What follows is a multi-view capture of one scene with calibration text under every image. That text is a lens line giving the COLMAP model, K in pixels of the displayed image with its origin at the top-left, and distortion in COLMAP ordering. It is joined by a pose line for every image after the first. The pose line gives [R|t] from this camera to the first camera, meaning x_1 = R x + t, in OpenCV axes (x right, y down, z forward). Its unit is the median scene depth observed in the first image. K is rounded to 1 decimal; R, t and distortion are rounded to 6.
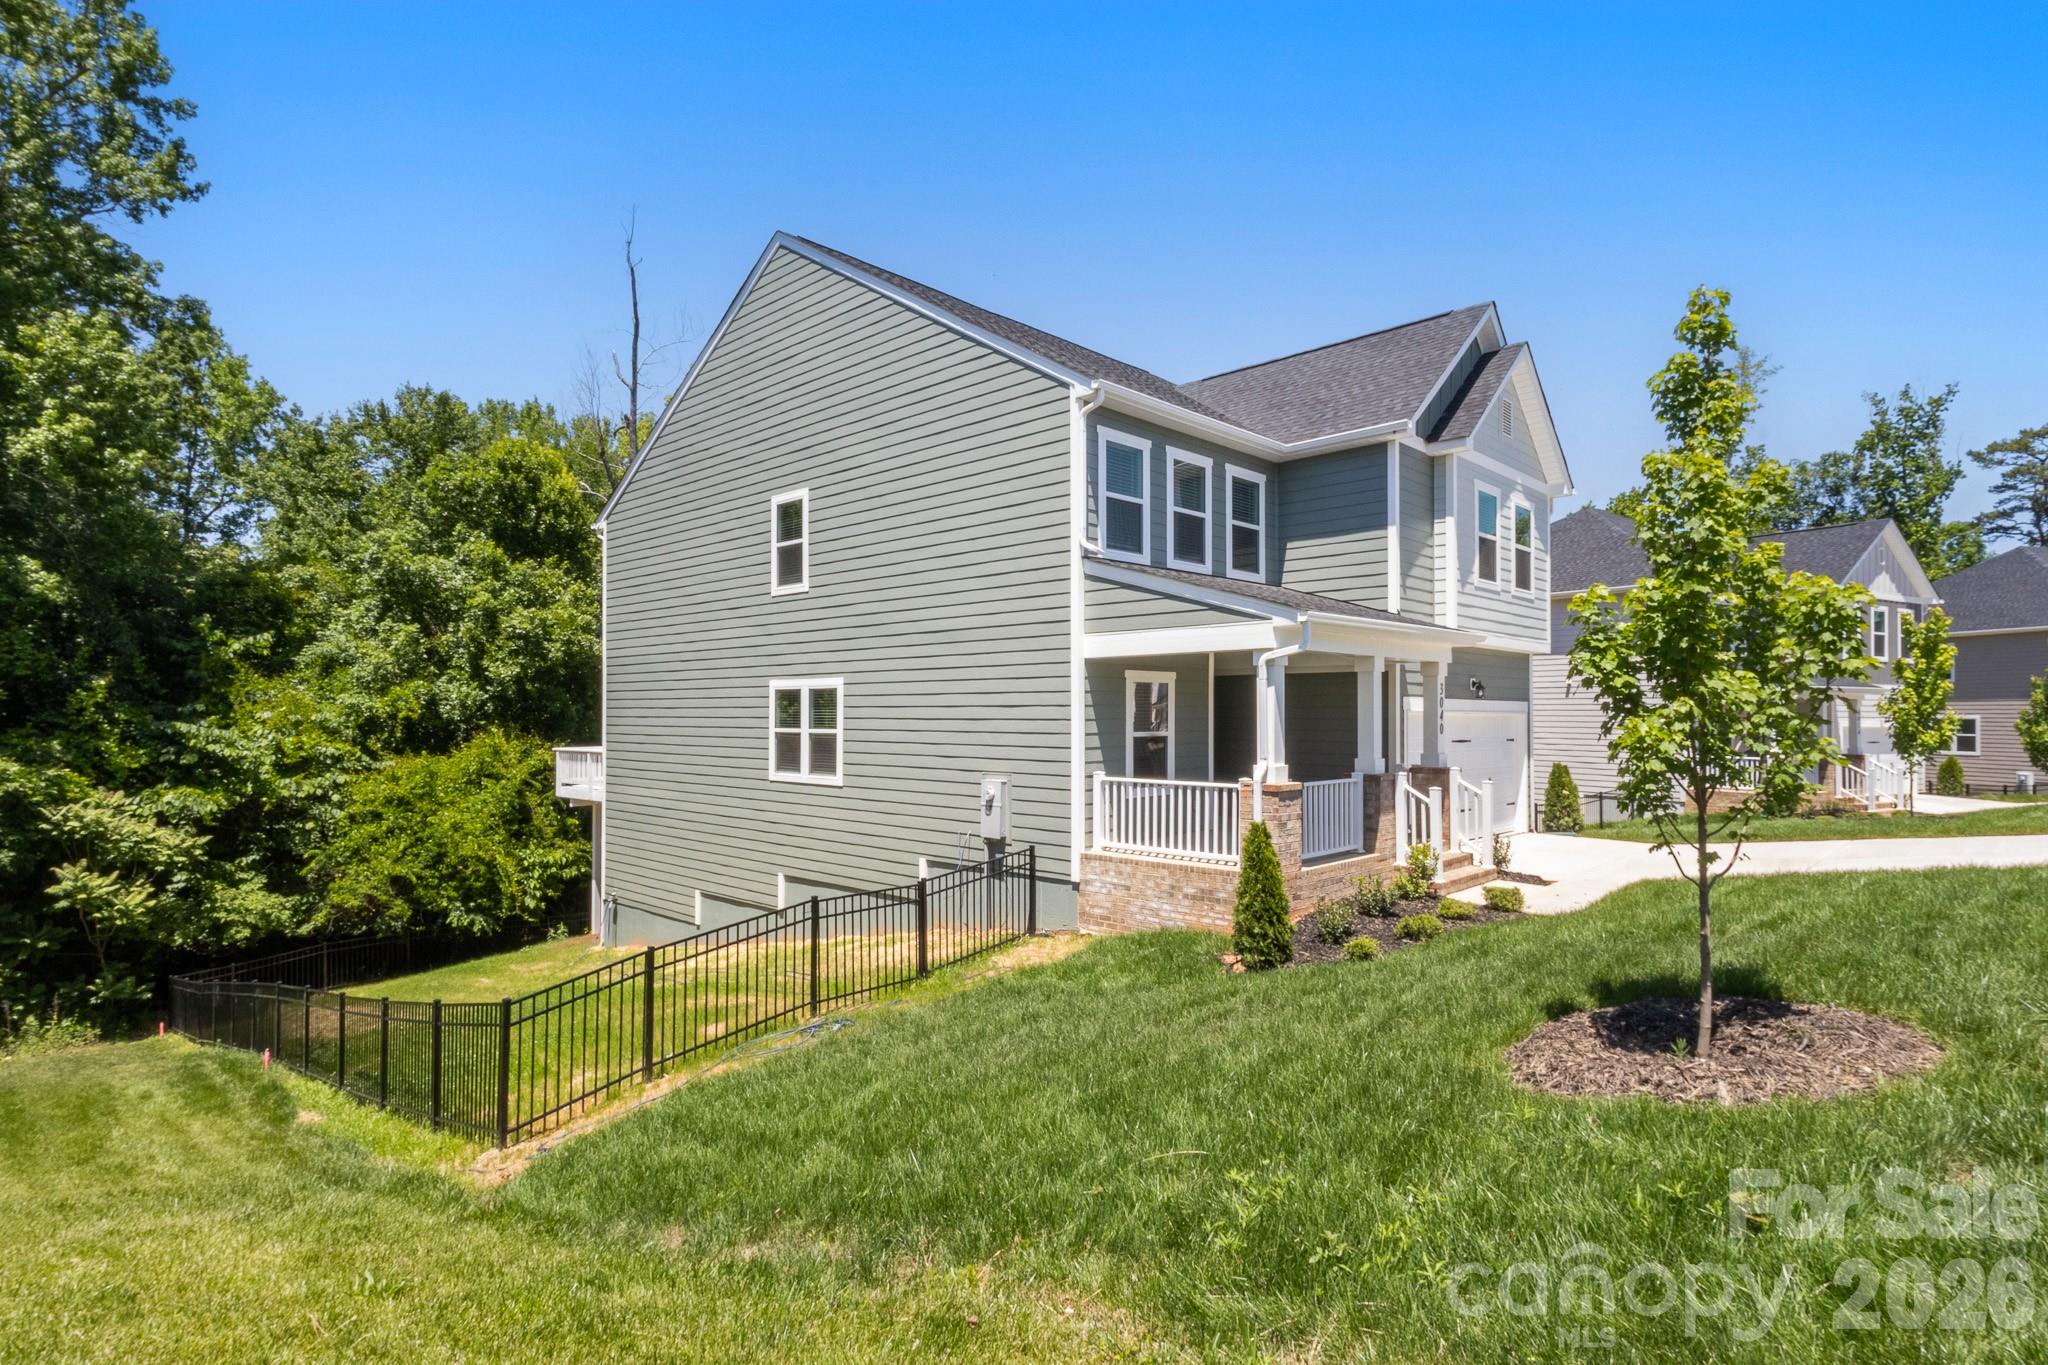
lens RADIAL K [[1013.7, 0, 1014.2], [0, 1013.7, 694.6], [0, 0, 1]] dist [0.004356, 0.000565]
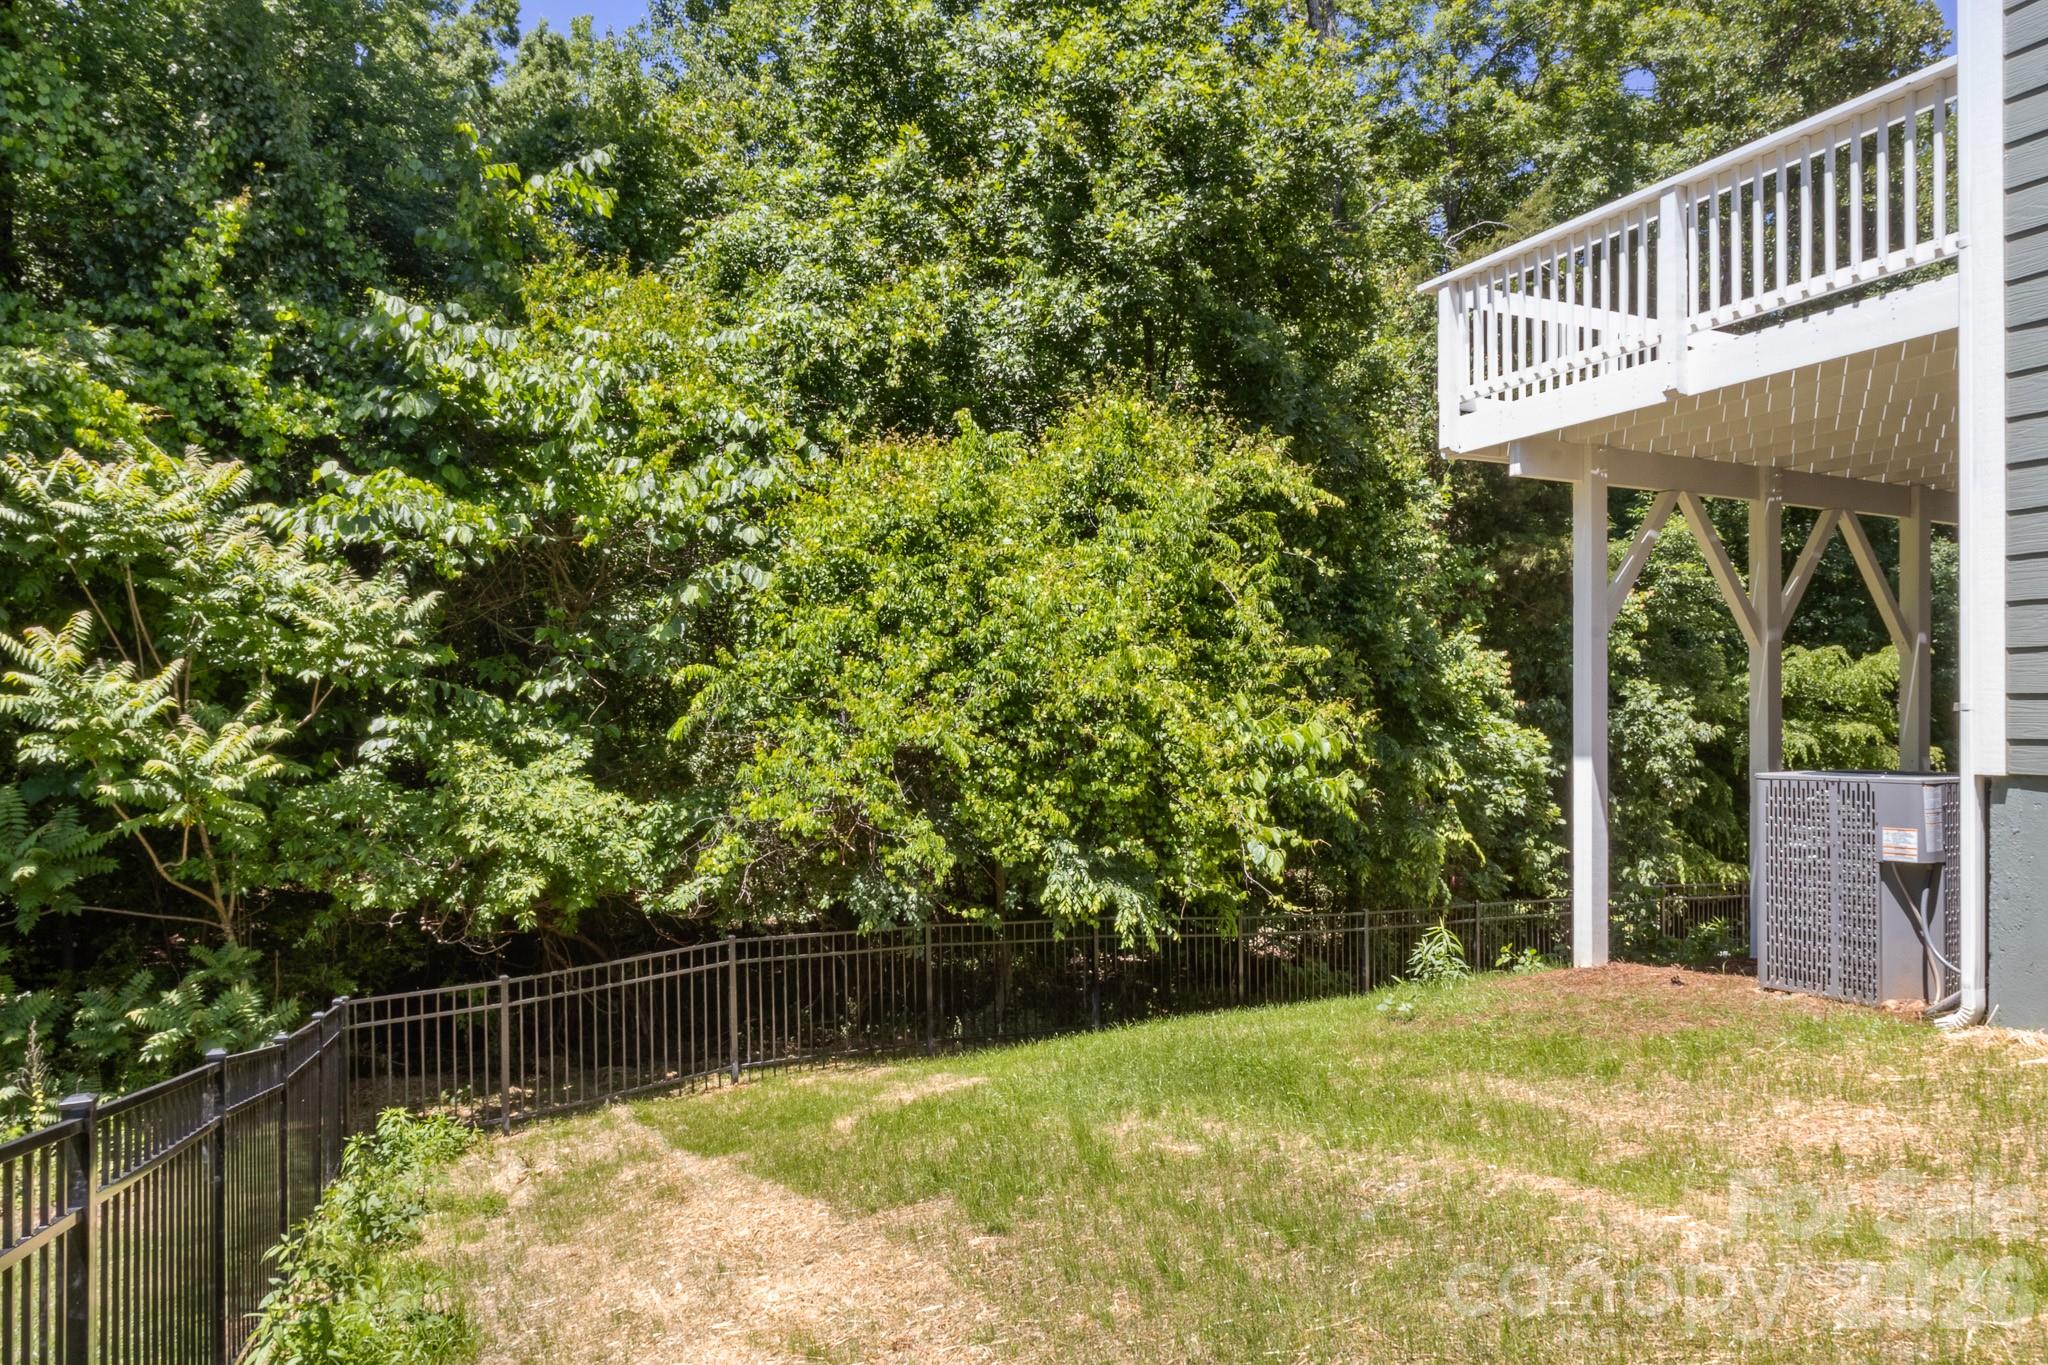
lens RADIAL K [[1411.7, 0, 1027.1], [0, 1411.7, 680.6], [0, 0, 1]] dist [-0.006401, 0.000251]
pose [[0.922651, -0.001131, -0.385634, -0.394744], [0.006918, 0.999883, 0.013620, 0.149541], [0.385573, -0.015234, 0.922551, 0.589757]]
